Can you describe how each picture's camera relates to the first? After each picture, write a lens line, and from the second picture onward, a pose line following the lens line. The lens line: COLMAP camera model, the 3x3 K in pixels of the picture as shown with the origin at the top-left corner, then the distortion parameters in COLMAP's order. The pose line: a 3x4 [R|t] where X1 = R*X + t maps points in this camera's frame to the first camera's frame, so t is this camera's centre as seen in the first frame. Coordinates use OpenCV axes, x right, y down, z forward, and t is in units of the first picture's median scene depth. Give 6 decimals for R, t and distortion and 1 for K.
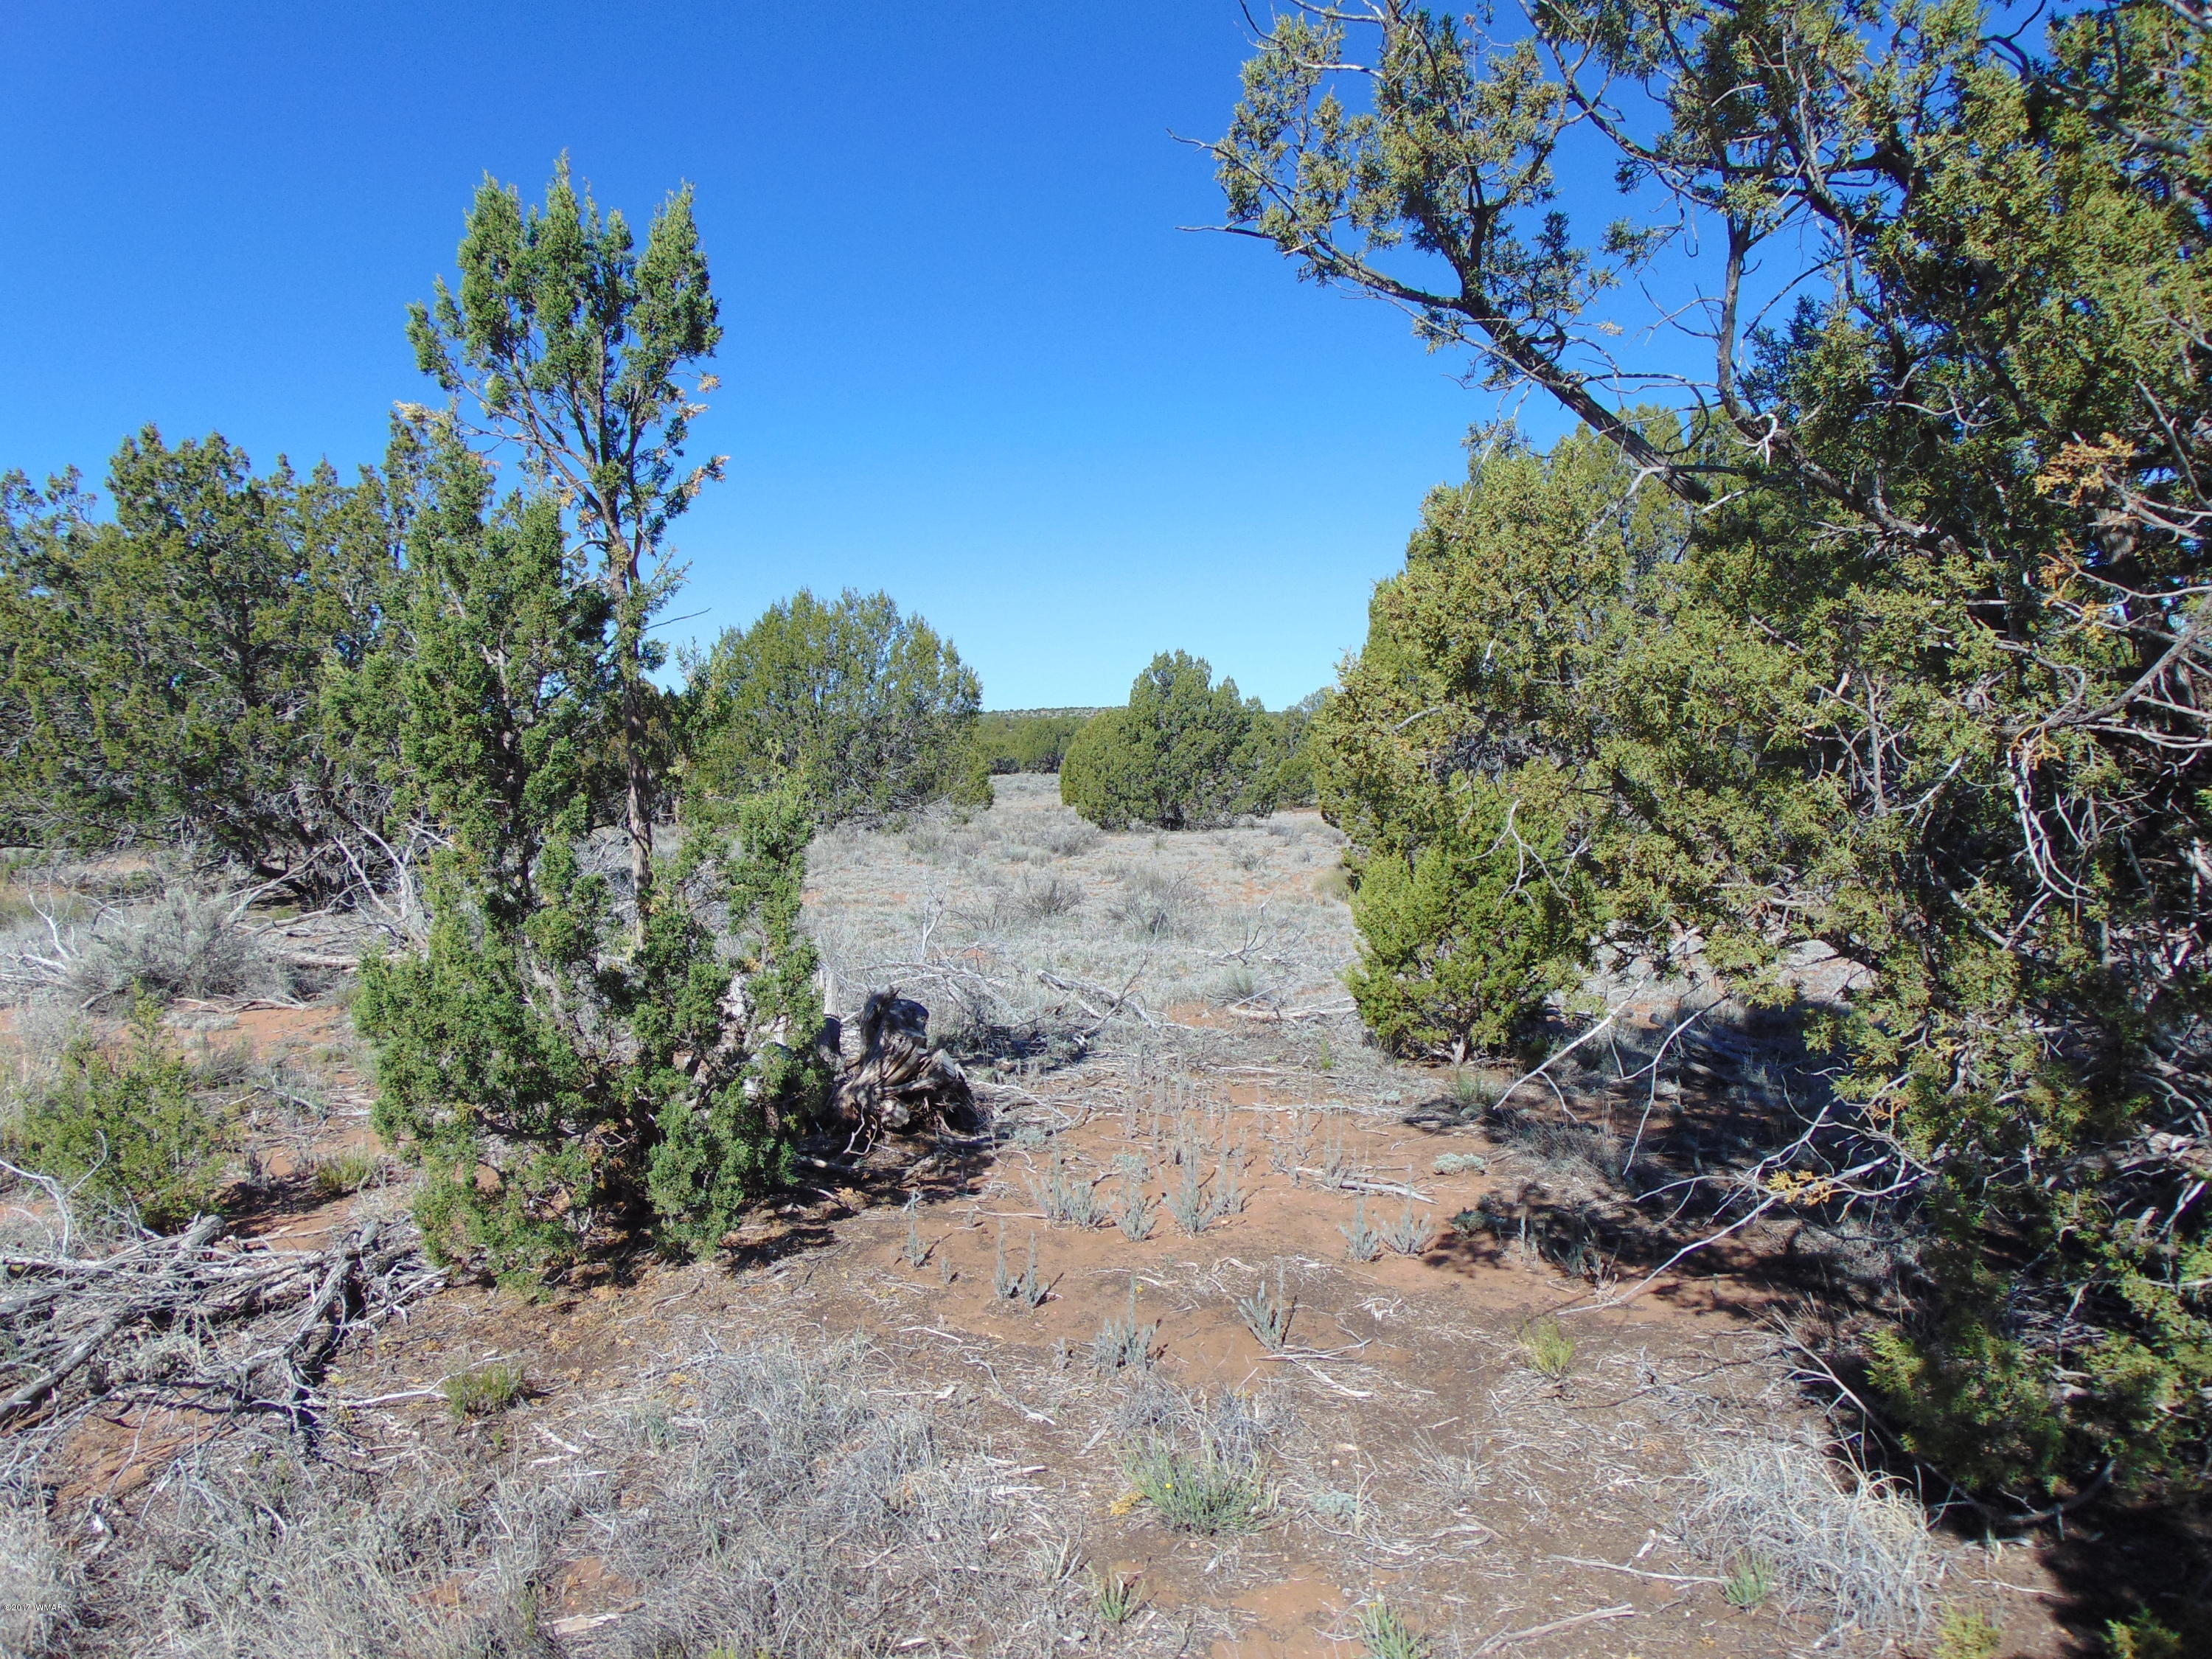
lens RADIAL K [[1687.6, 0, 1106.0], [0, 1687.6, 829.5], [0, 0, 1]] dist [-0.009923, 0.063622]
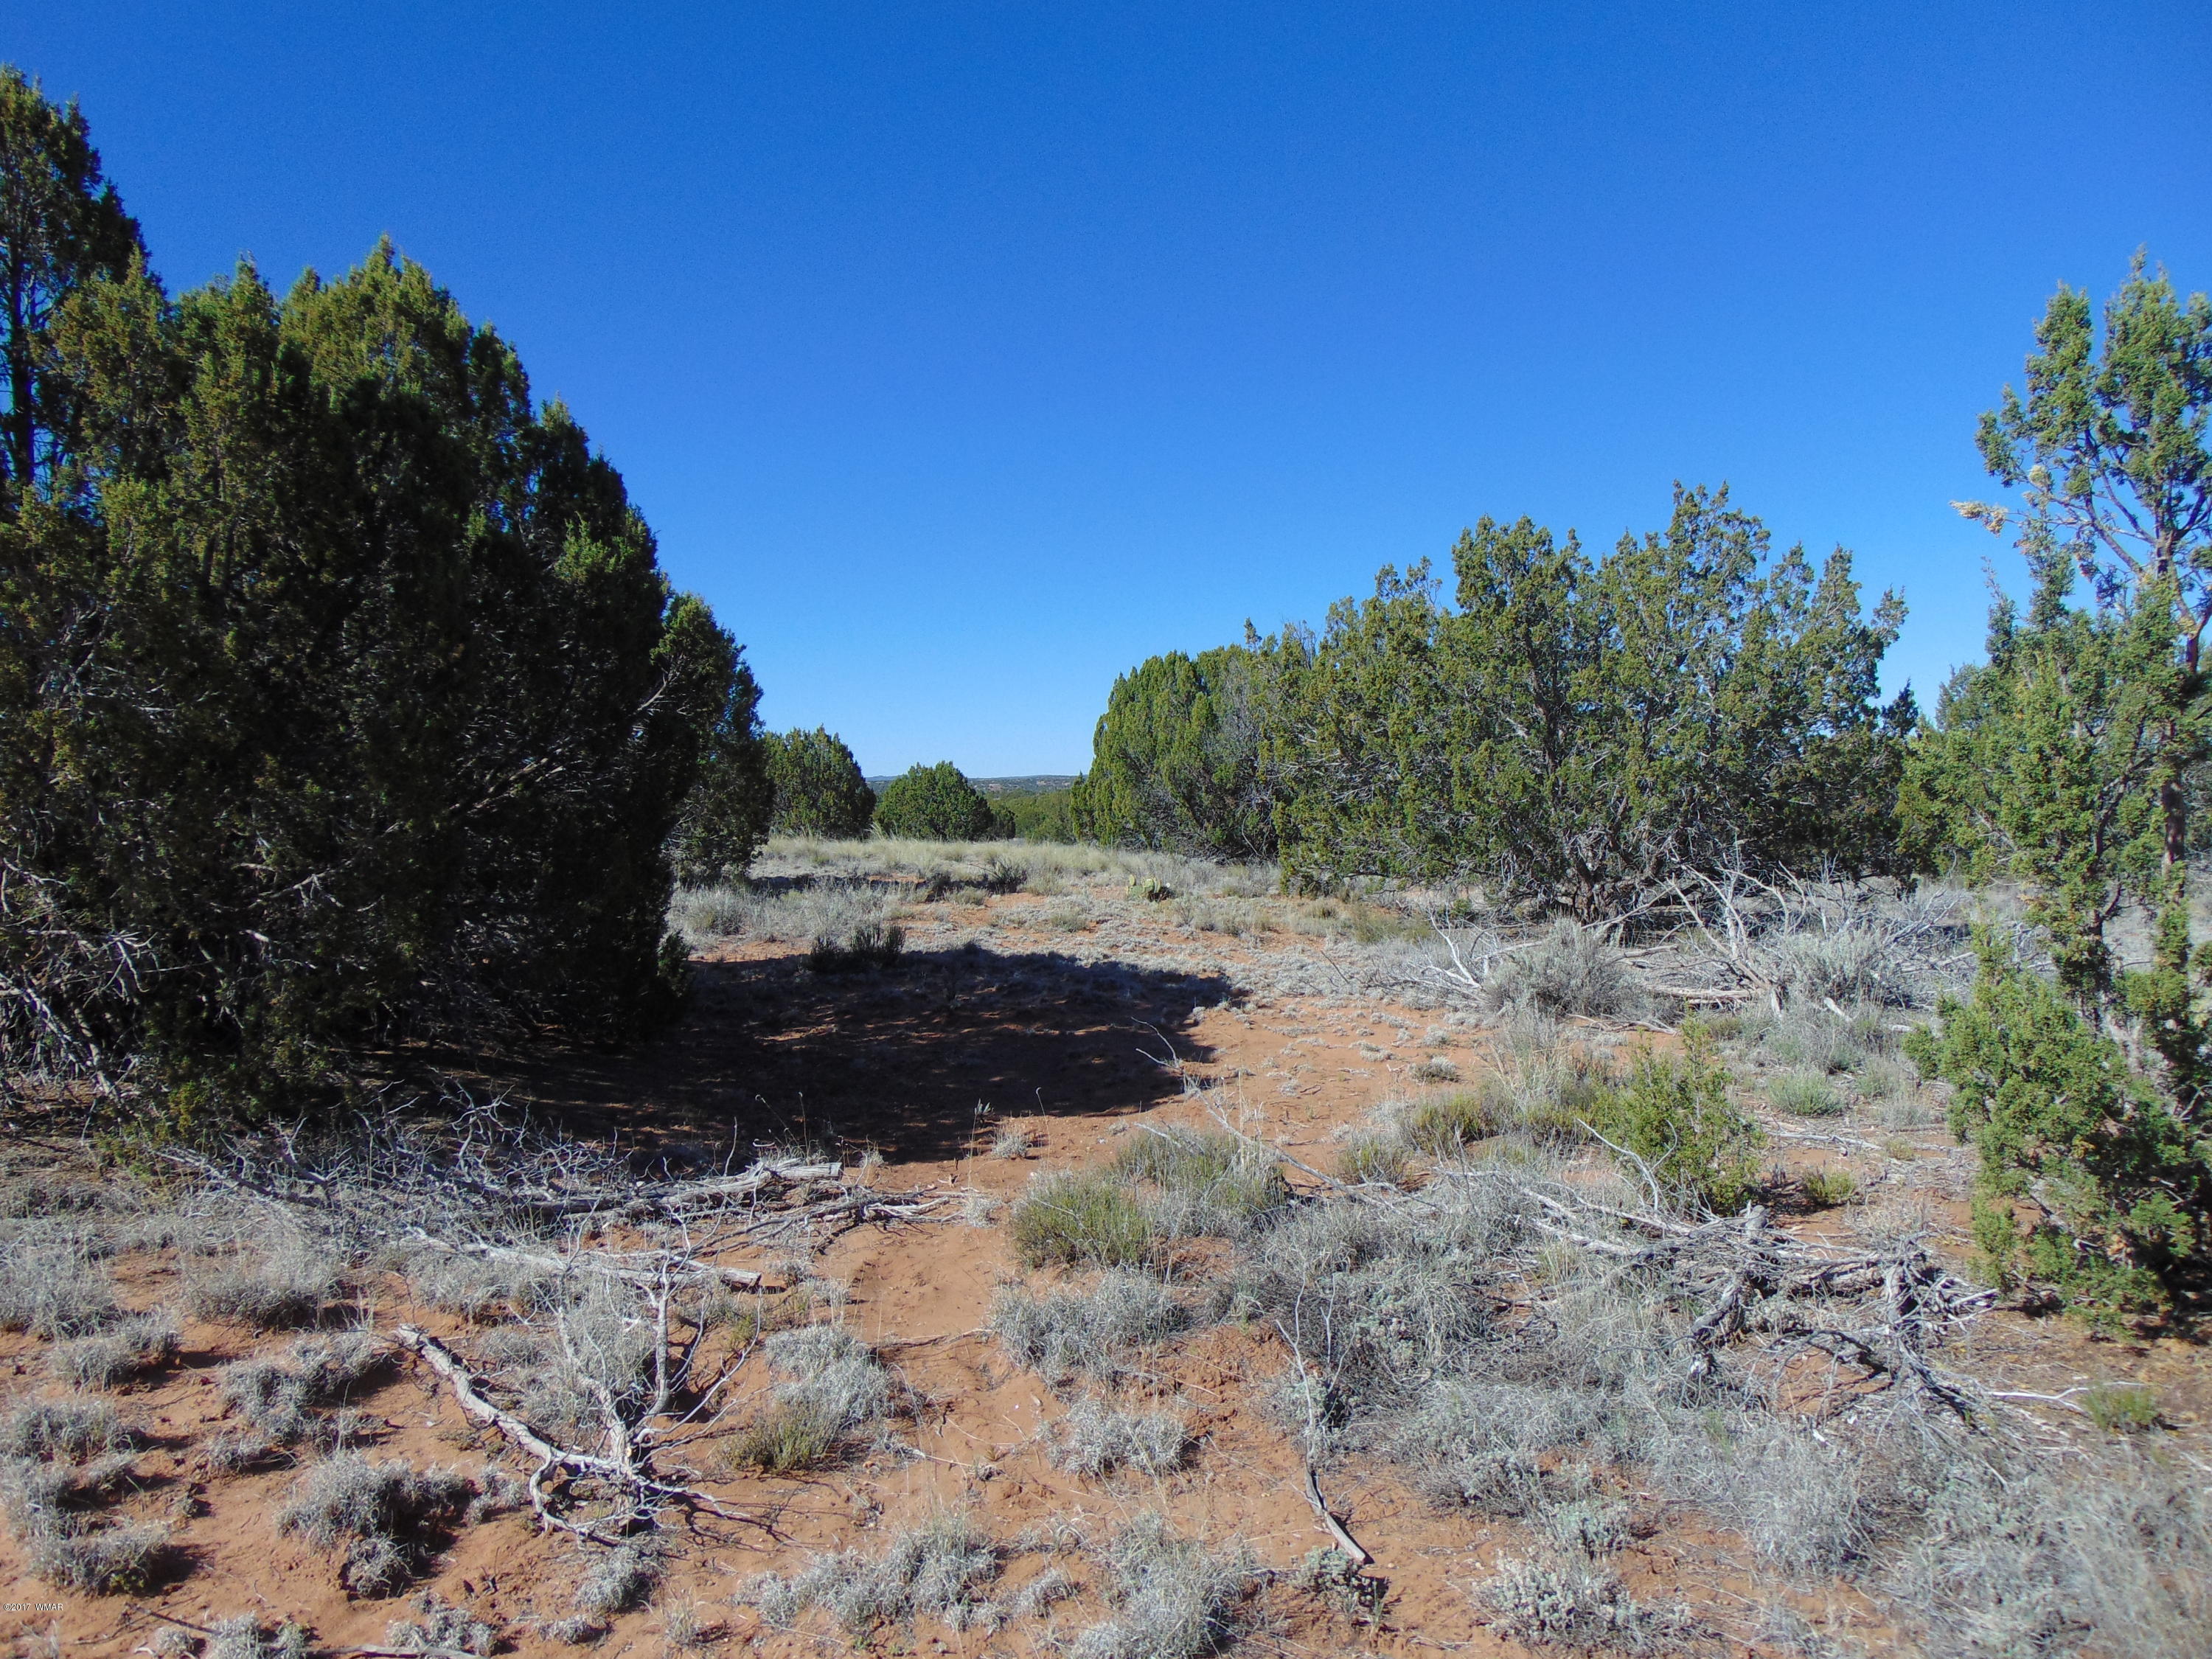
lens RADIAL K [[1687.6, 0, 1106.0], [0, 1687.6, 829.5], [0, 0, 1]] dist [-0.009923, 0.063622]
pose [[0.788980, 0.022447, -0.614008, -0.112725], [-0.037203, 0.999244, -0.011274, -0.002558], [0.613291, 0.031738, 0.789219, -0.143457]]
